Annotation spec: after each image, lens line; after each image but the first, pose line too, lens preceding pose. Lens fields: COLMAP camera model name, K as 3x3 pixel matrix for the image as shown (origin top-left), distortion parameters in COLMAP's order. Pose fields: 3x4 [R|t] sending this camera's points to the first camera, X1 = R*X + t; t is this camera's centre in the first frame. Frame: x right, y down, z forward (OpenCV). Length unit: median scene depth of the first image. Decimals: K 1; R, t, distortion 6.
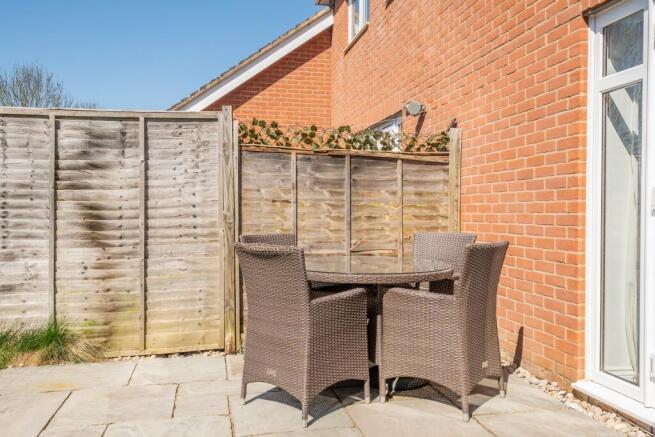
lens RADIAL K [[556.3, 0, 326.1], [0, 556.3, 217.3], [0, 0, 1]] dist [0.010970, 0.015746]
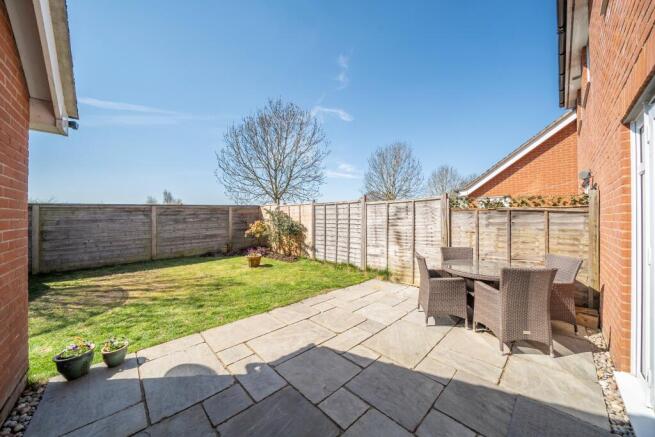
lens RADIAL K [[227.1, 0, 325.9], [0, 227.1, 218.5], [0, 0, 1]] dist [-0.018417, -0.000155]
pose [[0.524879, -0.005619, -0.851158, 0.404247], [-0.005426, 0.999936, -0.009948, -0.075487], [0.851160, 0.009840, 0.524815, 0.025347]]
